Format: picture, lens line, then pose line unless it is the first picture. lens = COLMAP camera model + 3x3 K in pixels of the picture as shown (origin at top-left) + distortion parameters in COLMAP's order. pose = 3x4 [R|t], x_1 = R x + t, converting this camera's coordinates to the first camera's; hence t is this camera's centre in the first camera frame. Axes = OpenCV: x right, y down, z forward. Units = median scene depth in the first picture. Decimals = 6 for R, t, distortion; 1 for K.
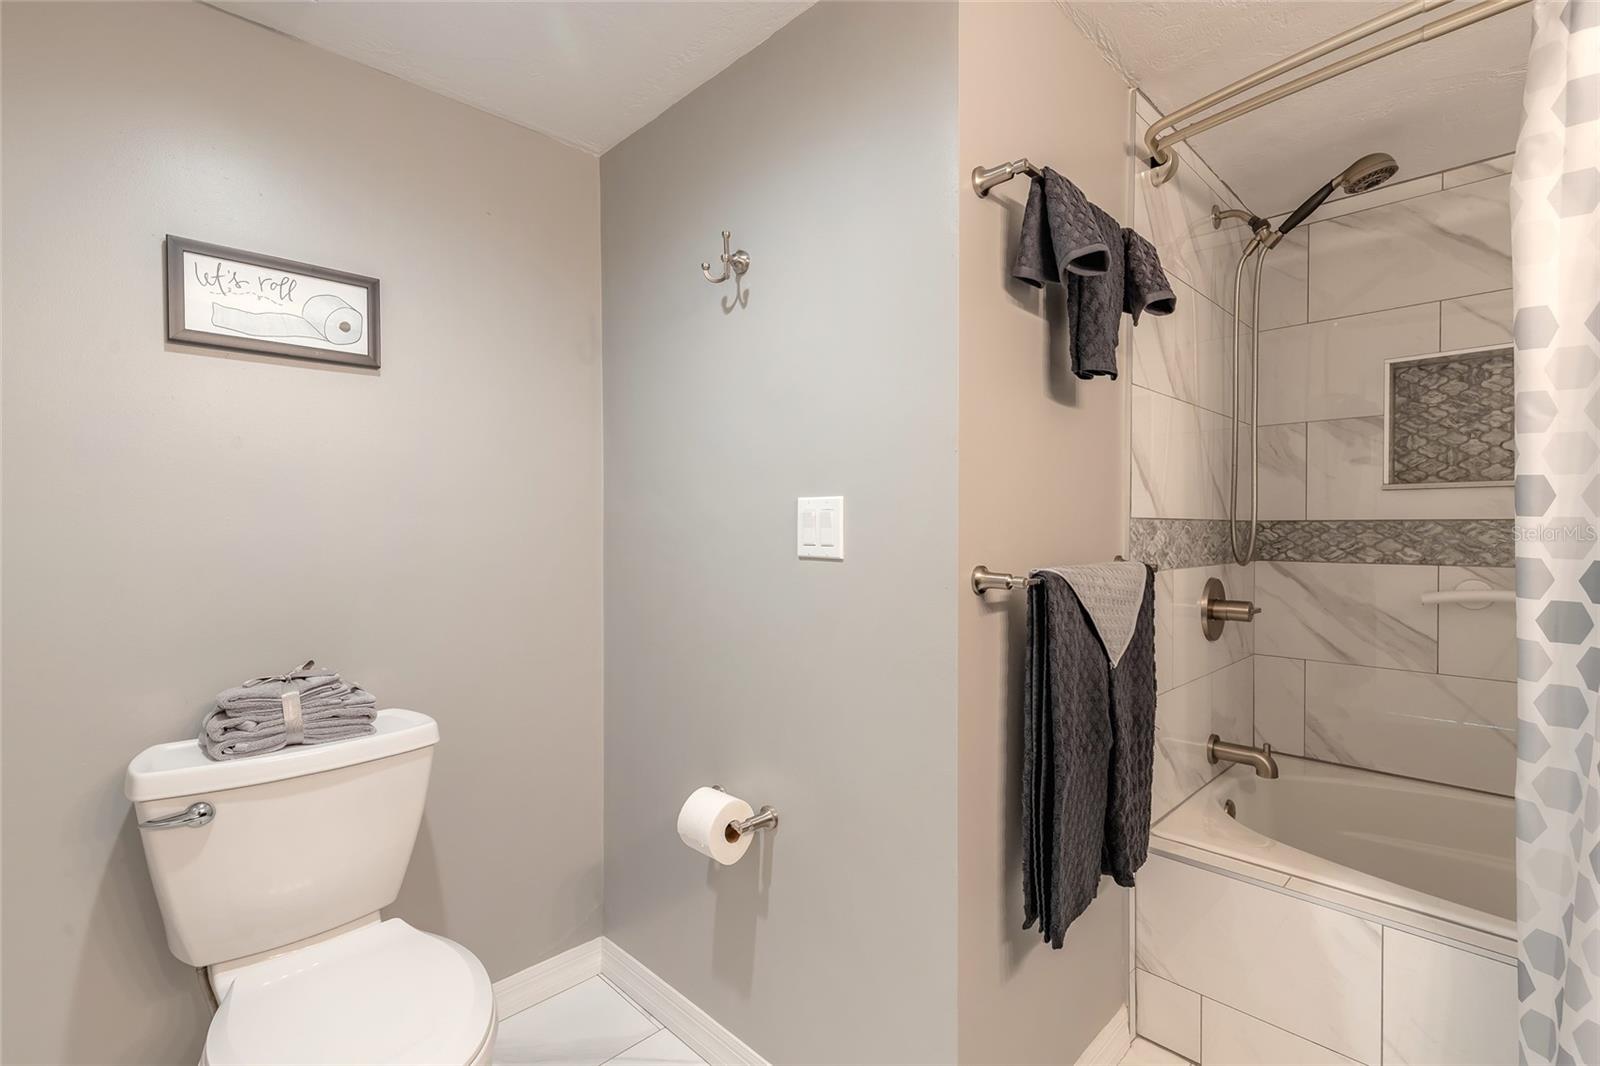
lens RADIAL K [[715.9, 0, 810.1], [0, 715.9, 536.8], [0, 0, 1]] dist [0.006809, -0.001963]
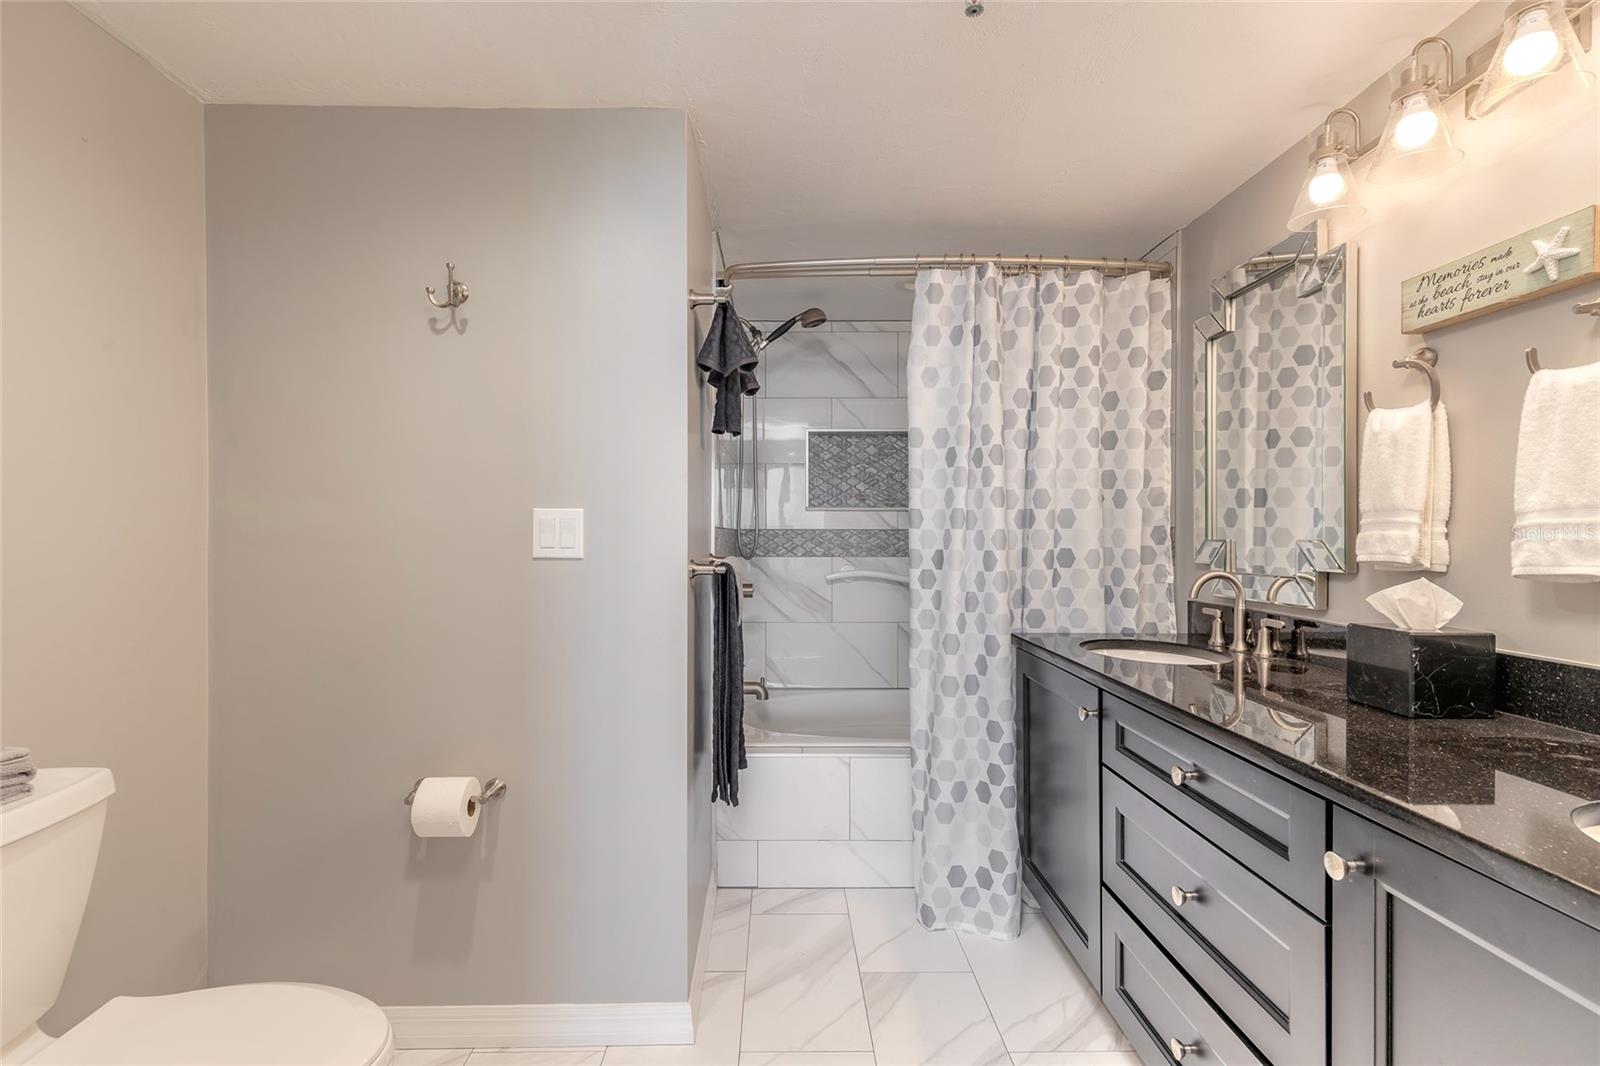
lens RADIAL K [[715.9, 0, 802.3], [0, 715.9, 540.2], [0, 0, 1]] dist [0.006809, -0.001963]
pose [[0.692740, -0.005890, 0.721163, -0.537590], [0.009851, 0.999951, -0.001296, 0.004079], [-0.721120, 0.008002, 0.692764, -0.142997]]
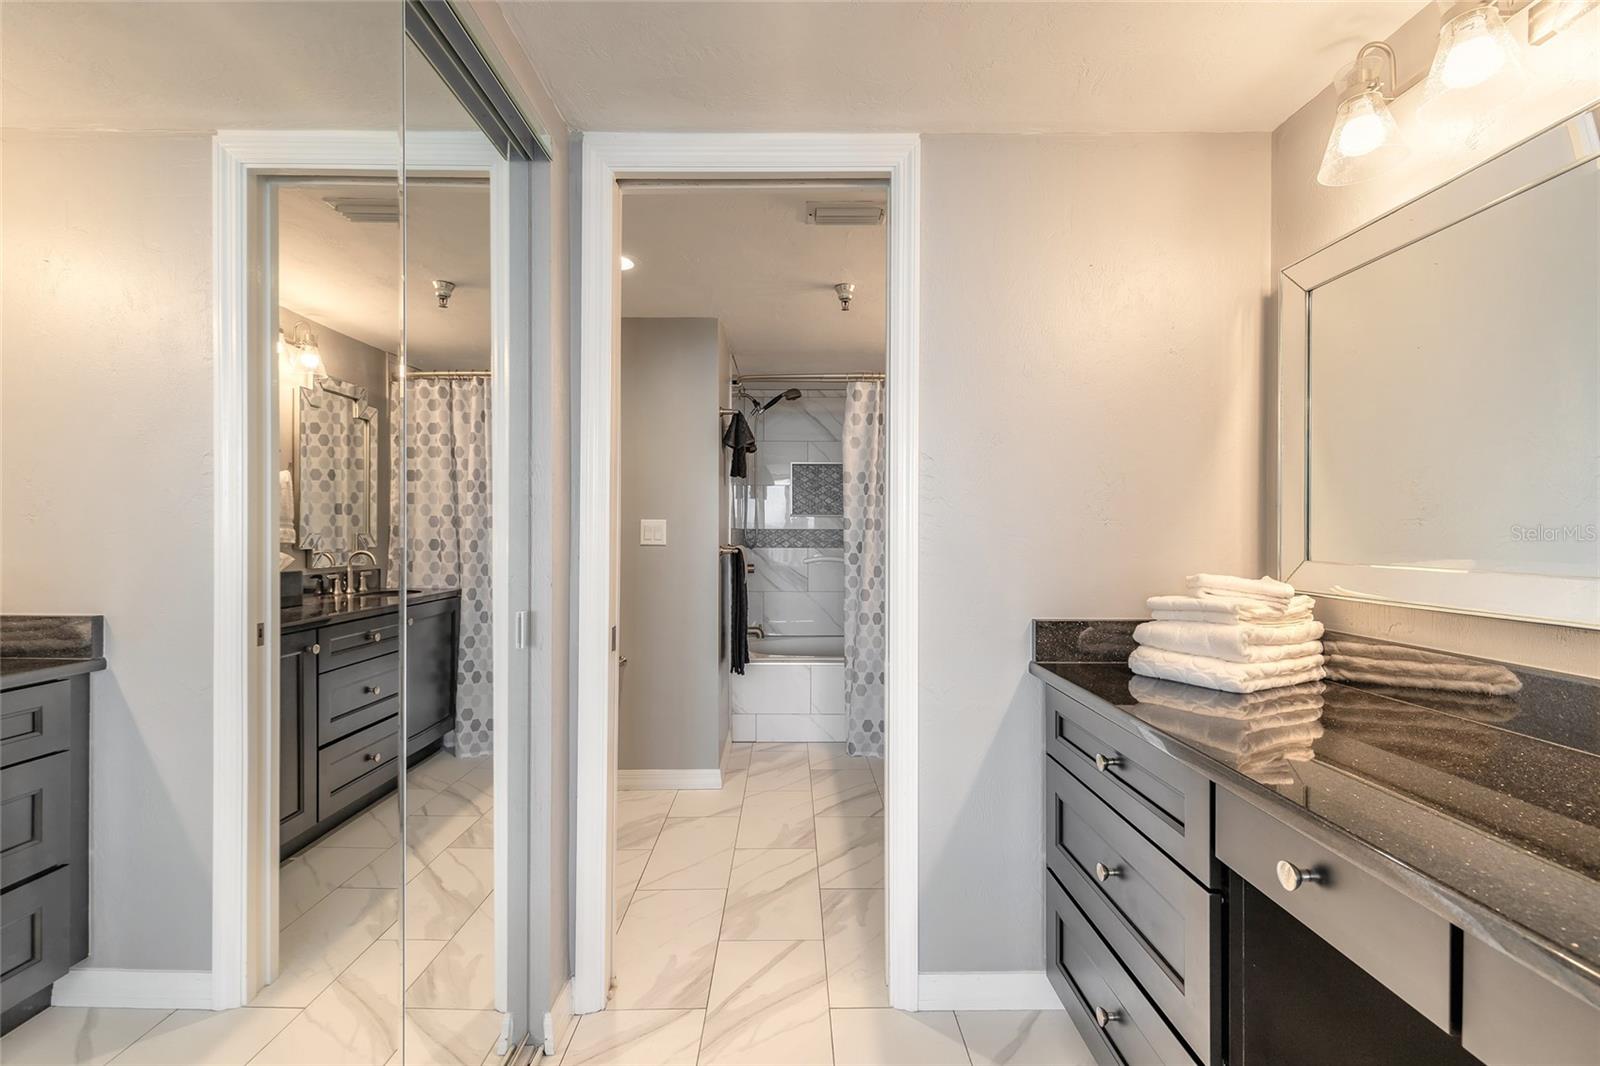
lens RADIAL K [[715.9, 0, 807.3], [0, 715.9, 536.4], [0, 0, 1]] dist [0.006809, -0.001963]
pose [[0.693955, -0.002959, 0.720012, -1.304462], [0.008285, 0.999958, -0.003877, 0.014076], [-0.719971, 0.008656, 0.693950, -1.022032]]
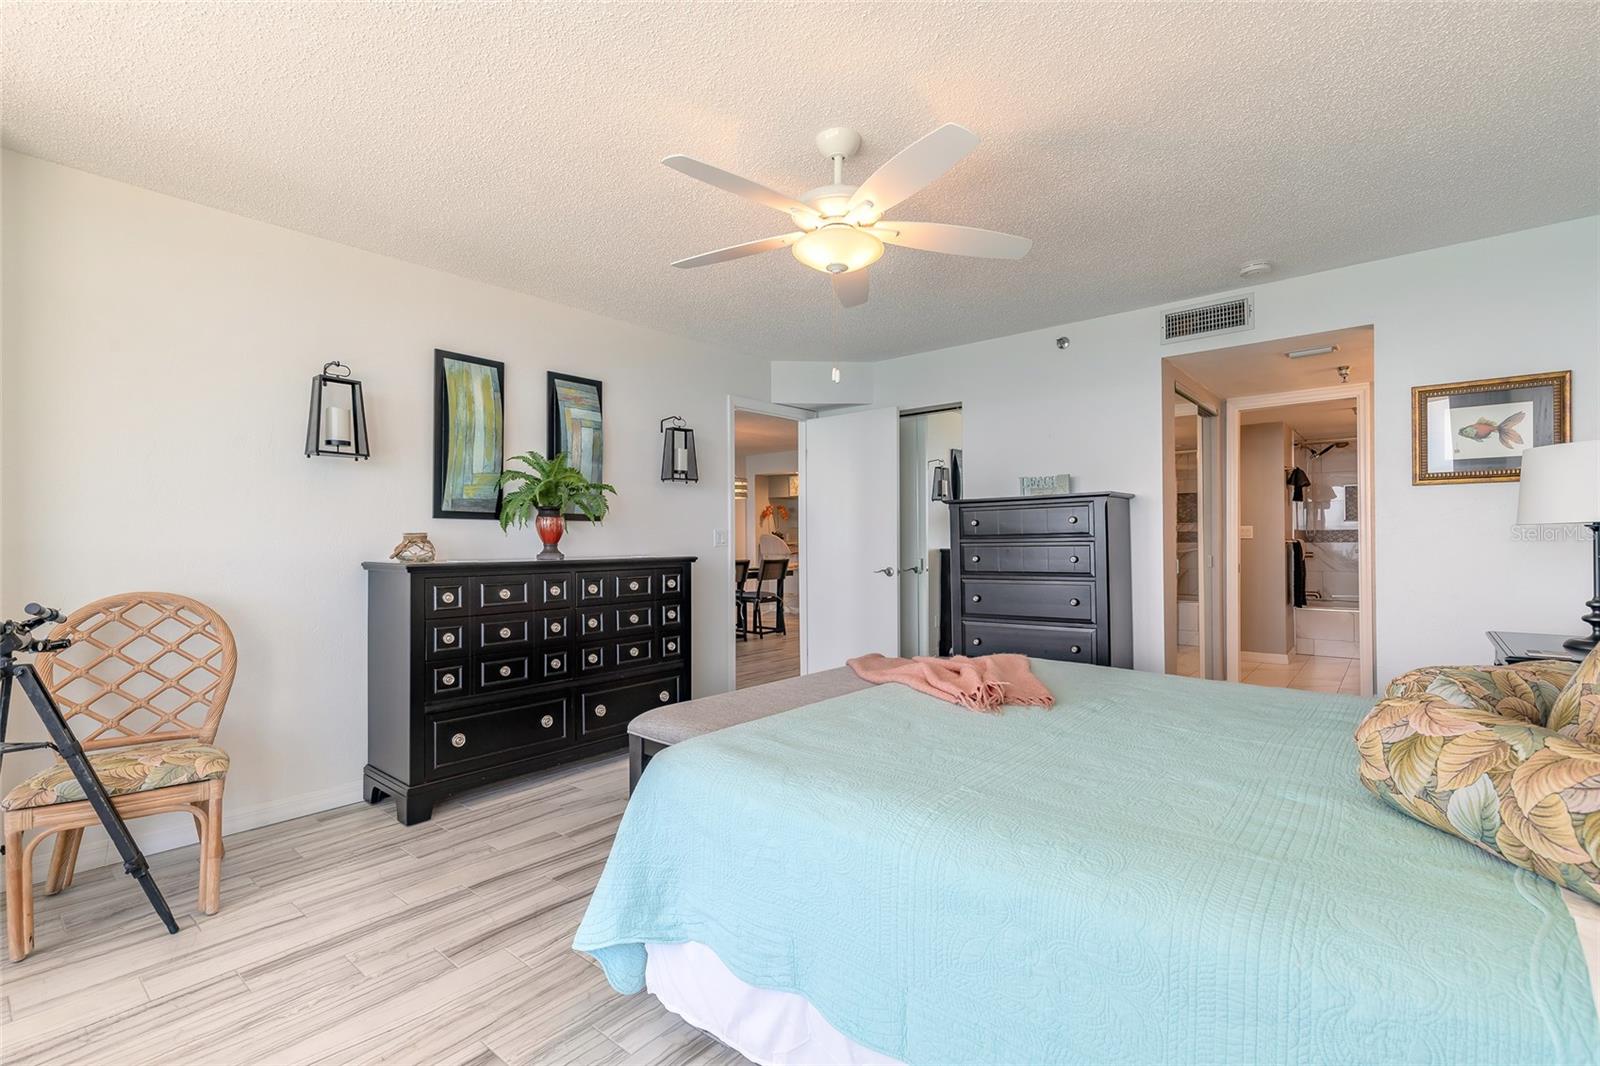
lens RADIAL K [[715.9, 0, 802.9], [0, 715.9, 530.7], [0, 0, 1]] dist [0.006809, -0.001963]
pose [[0.996815, -0.011487, 0.078919, -3.206372], [0.013033, 0.999732, -0.019108, 0.019735], [-0.078678, 0.020075, 0.996698, -3.460875]]
